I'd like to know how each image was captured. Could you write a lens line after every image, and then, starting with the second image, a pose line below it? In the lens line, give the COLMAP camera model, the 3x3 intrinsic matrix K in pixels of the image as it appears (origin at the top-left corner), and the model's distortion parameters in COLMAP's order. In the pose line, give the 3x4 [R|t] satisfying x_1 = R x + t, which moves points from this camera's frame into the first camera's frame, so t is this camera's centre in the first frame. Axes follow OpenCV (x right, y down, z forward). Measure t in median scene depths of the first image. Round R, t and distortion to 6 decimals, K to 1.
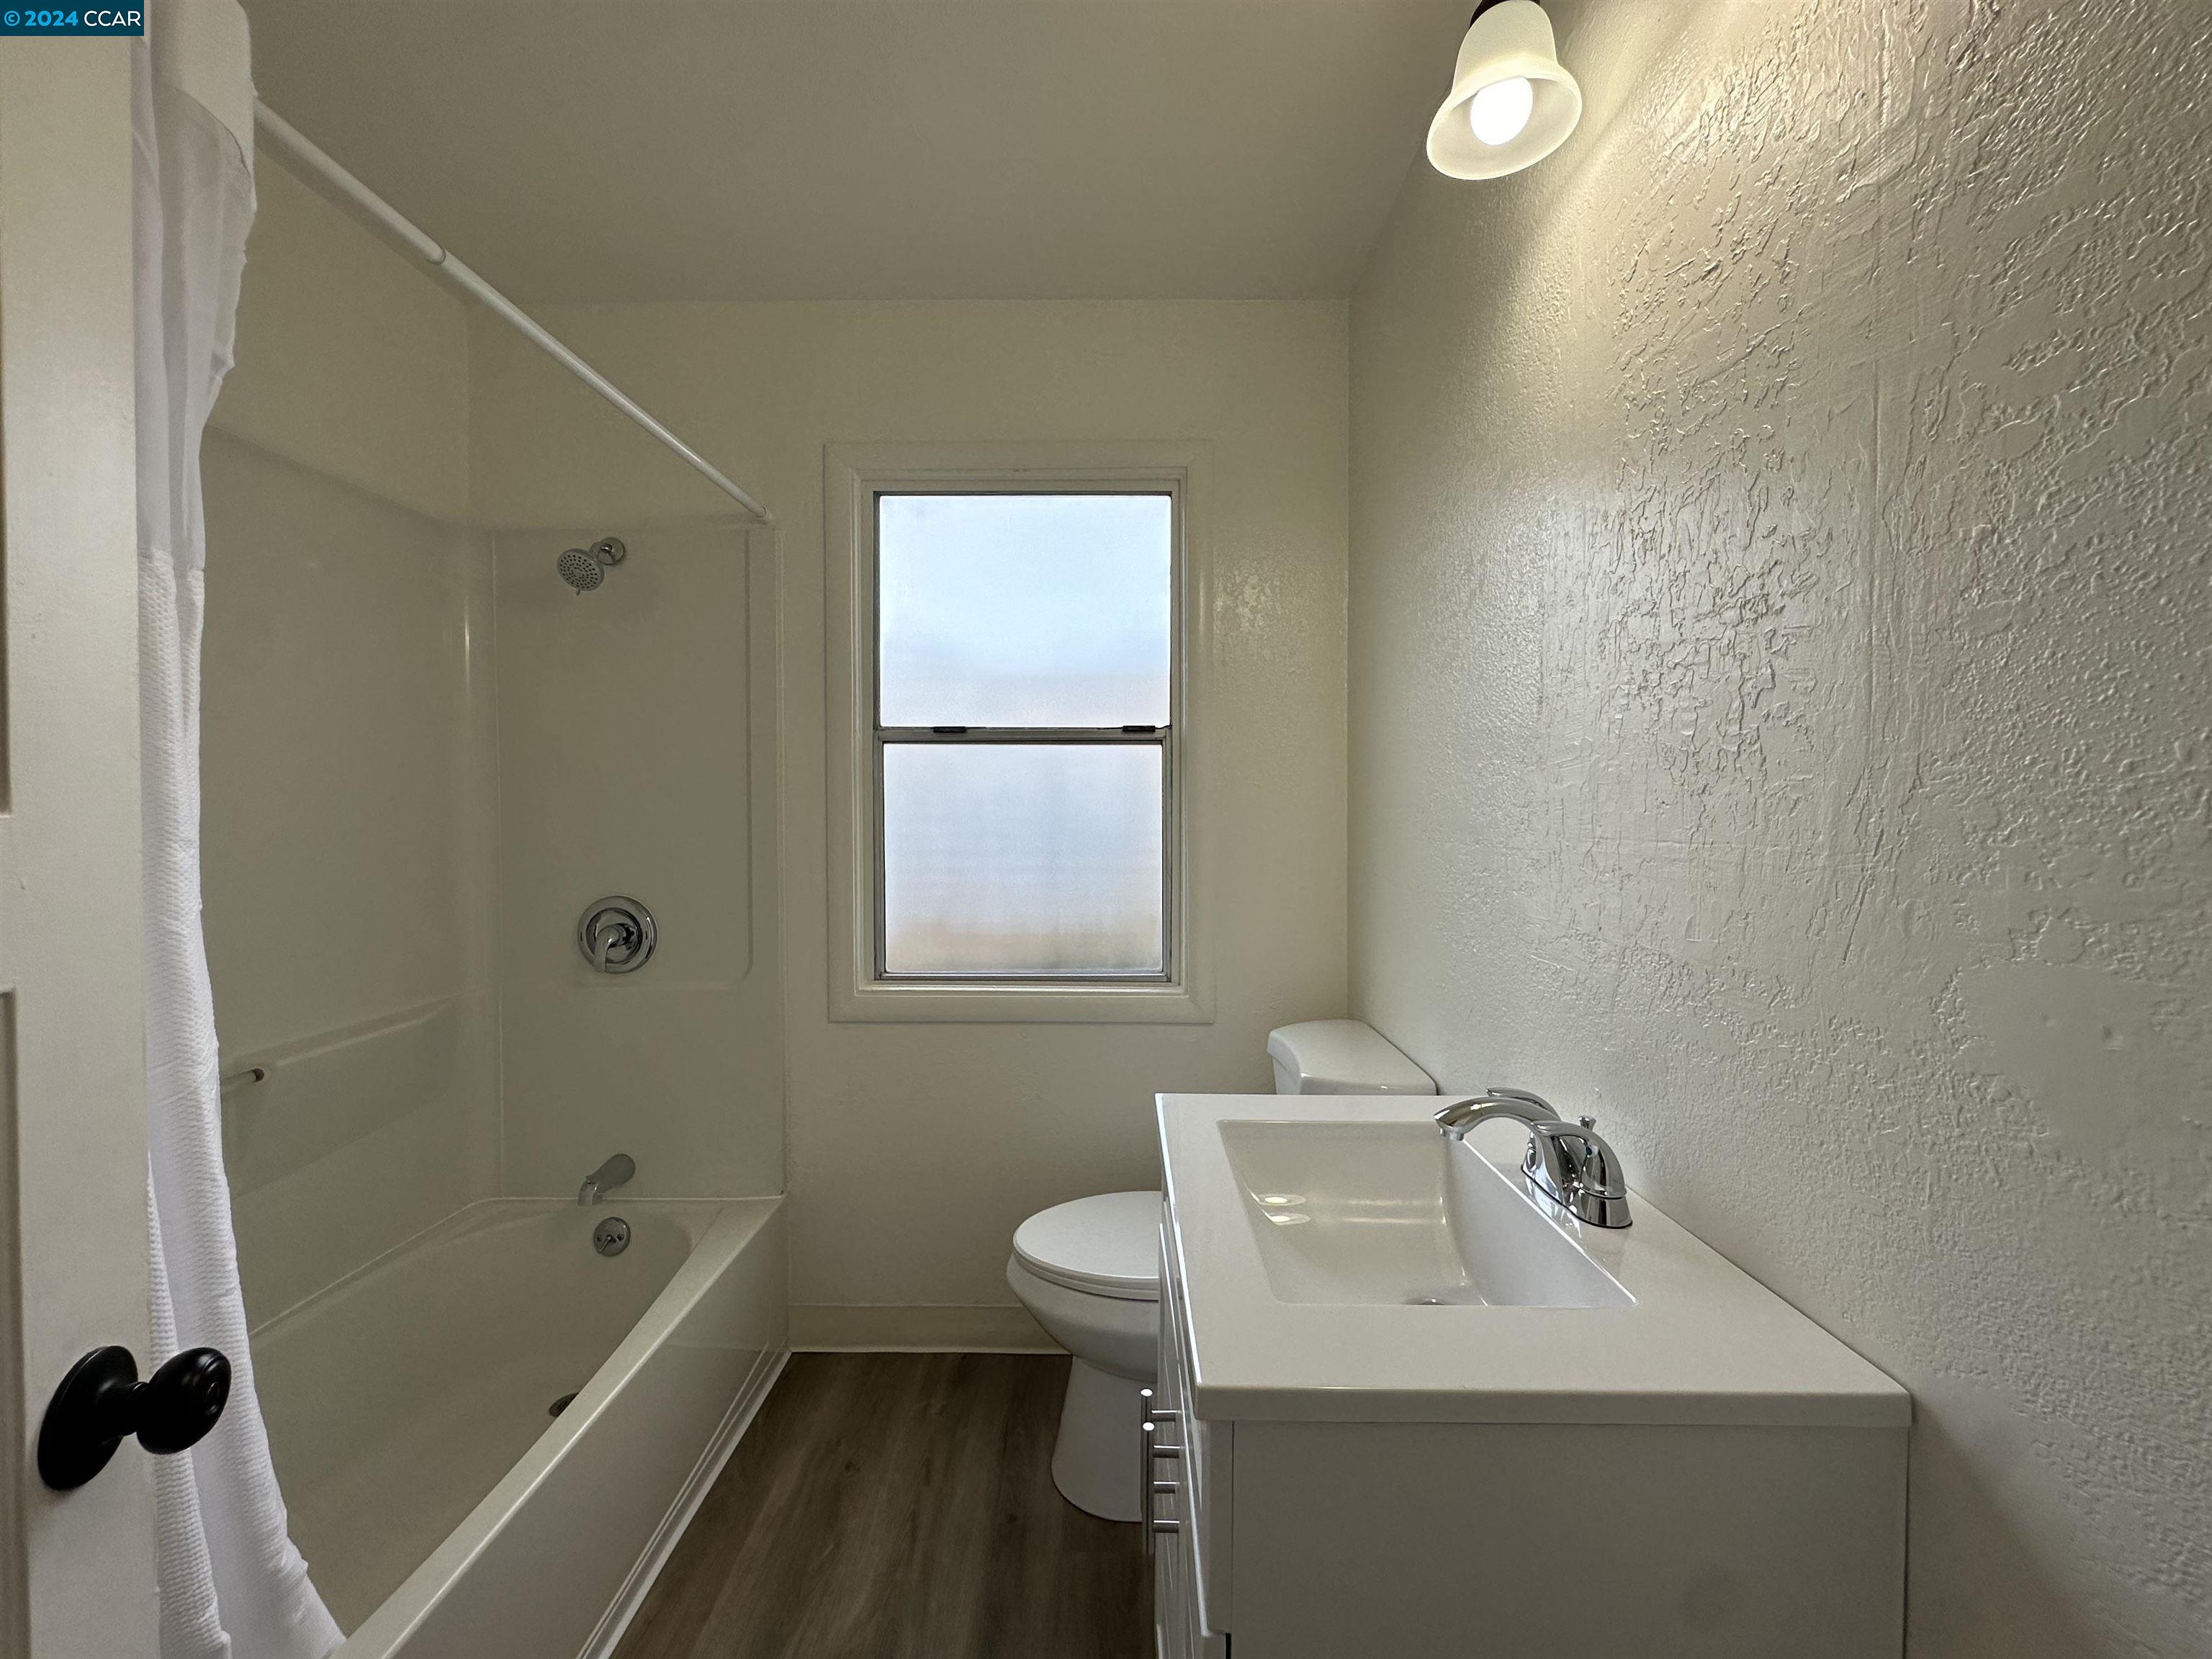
lens RADIAL K [[885.4, 0, 1101.8], [0, 885.4, 833.7], [0, 0, 1]] dist [-0.002300, 0.000372]
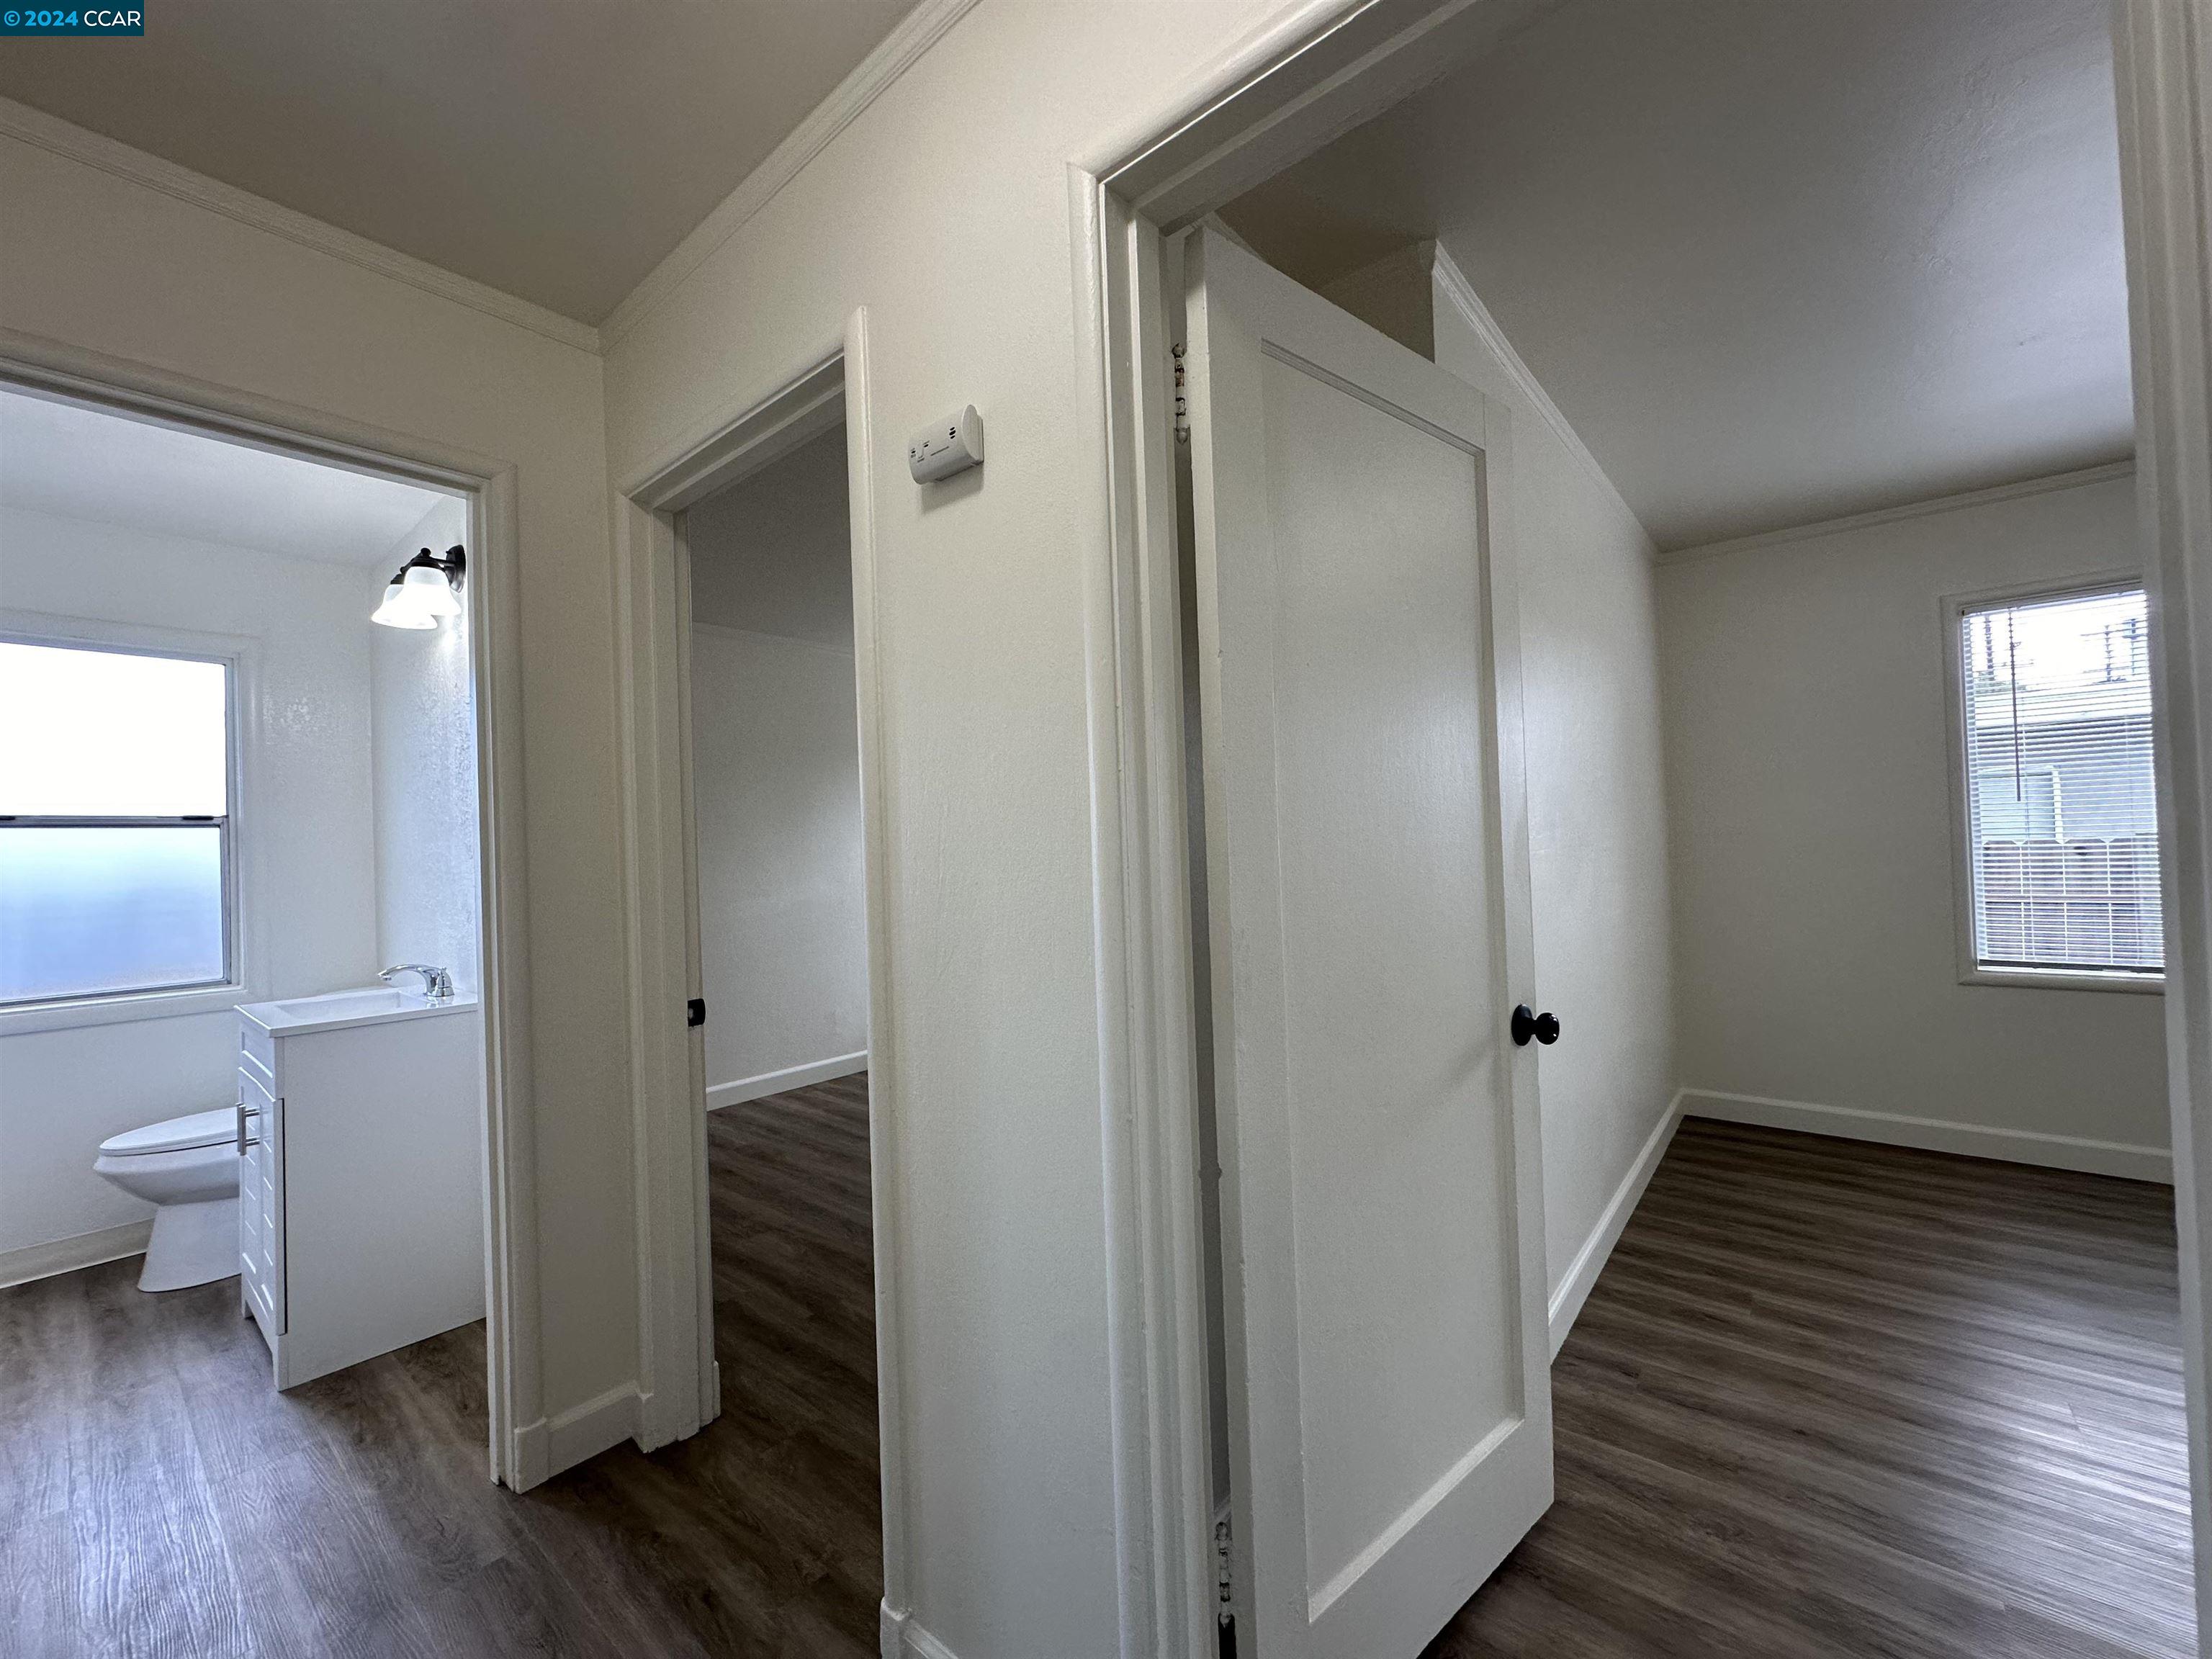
lens RADIAL K [[885.4, 0, 1106.8], [0, 885.4, 828.5], [0, 0, 1]] dist [-0.002300, 0.000372]
pose [[0.627074, -0.007287, 0.778925, -0.311242], [0.050641, 0.998222, -0.031430, 0.049725], [-0.777311, 0.059155, 0.626329, -2.226382]]
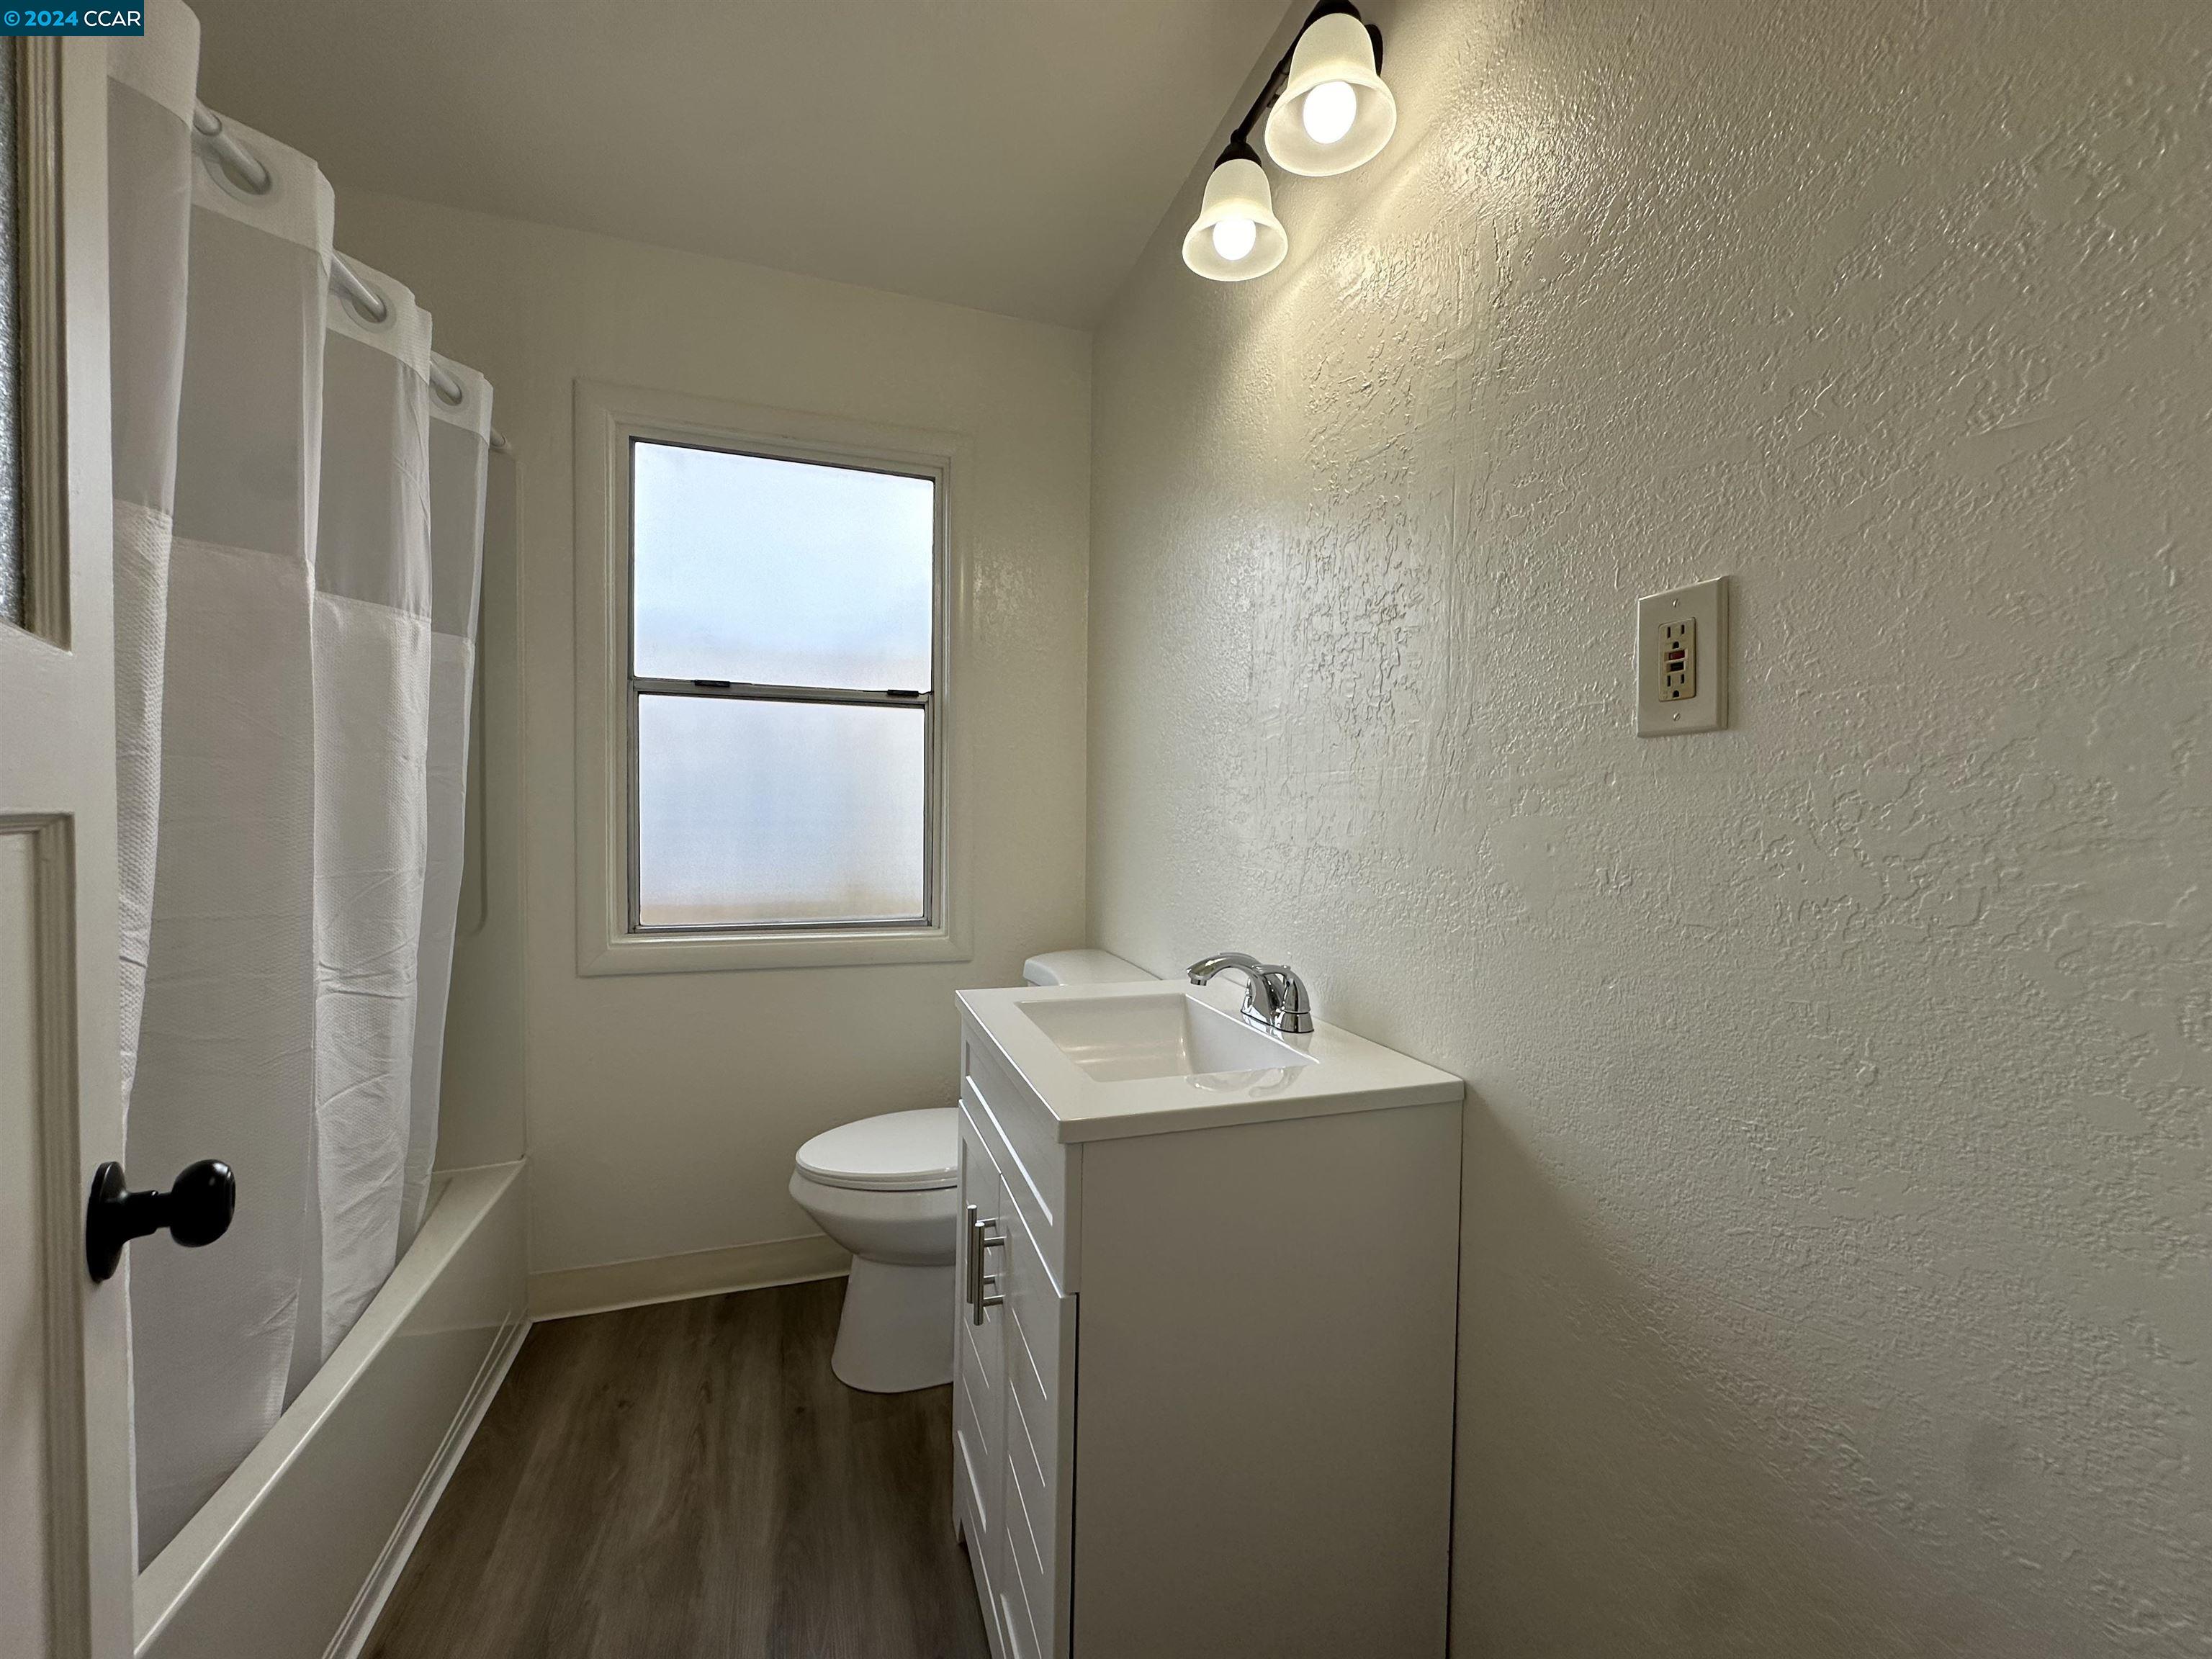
lens RADIAL K [[885.4, 0, 1100.0], [0, 885.4, 833.2], [0, 0, 1]] dist [-0.002300, 0.000372]
pose [[0.944353, 0.003557, 0.328916, -0.167643], [-0.006980, 0.999933, 0.009228, 0.080448], [-0.328861, -0.011010, 0.944314, -0.203386]]
